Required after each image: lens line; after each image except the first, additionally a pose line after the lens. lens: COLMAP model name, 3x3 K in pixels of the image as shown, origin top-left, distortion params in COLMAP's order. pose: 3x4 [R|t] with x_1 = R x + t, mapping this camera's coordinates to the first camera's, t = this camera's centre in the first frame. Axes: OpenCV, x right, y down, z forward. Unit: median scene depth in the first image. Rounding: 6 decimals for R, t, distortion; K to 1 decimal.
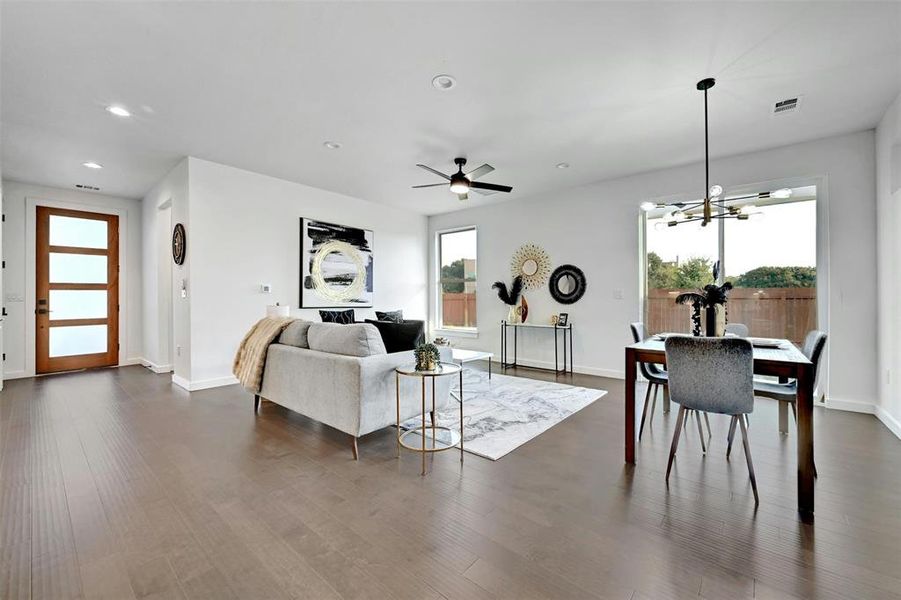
lens RADIAL K [[359.2, 0, 456.2], [0, 359.2, 294.6], [0, 0, 1]] dist [0.008359, 0.000985]
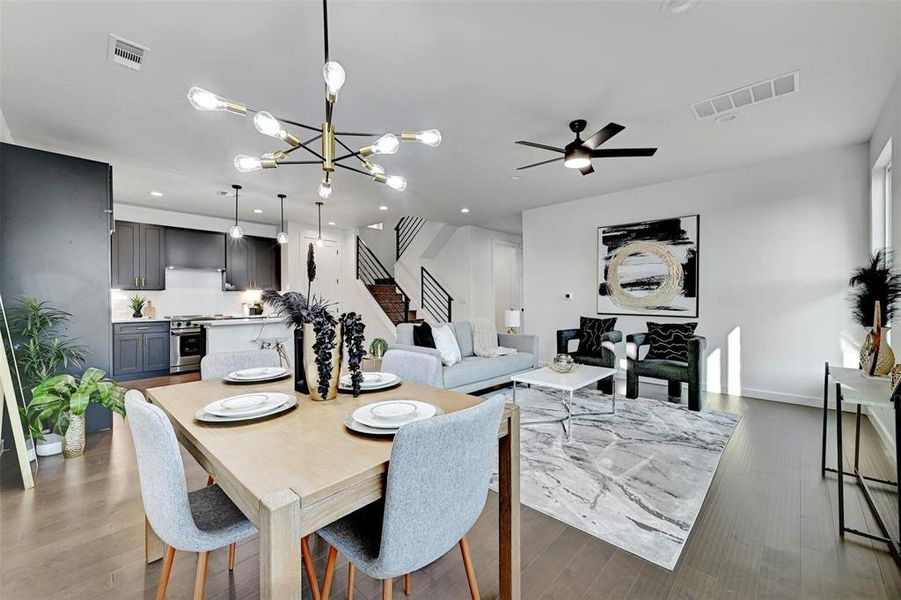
lens RADIAL K [[359.2, 0, 448.8], [0, 359.2, 295.1], [0, 0, 1]] dist [0.008359, 0.000985]
pose [[-0.073517, -0.005357, -0.997280, 0.639147], [0.014361, 0.999876, -0.006429, -0.015932], [0.997191, -0.014795, -0.073431, 0.625519]]
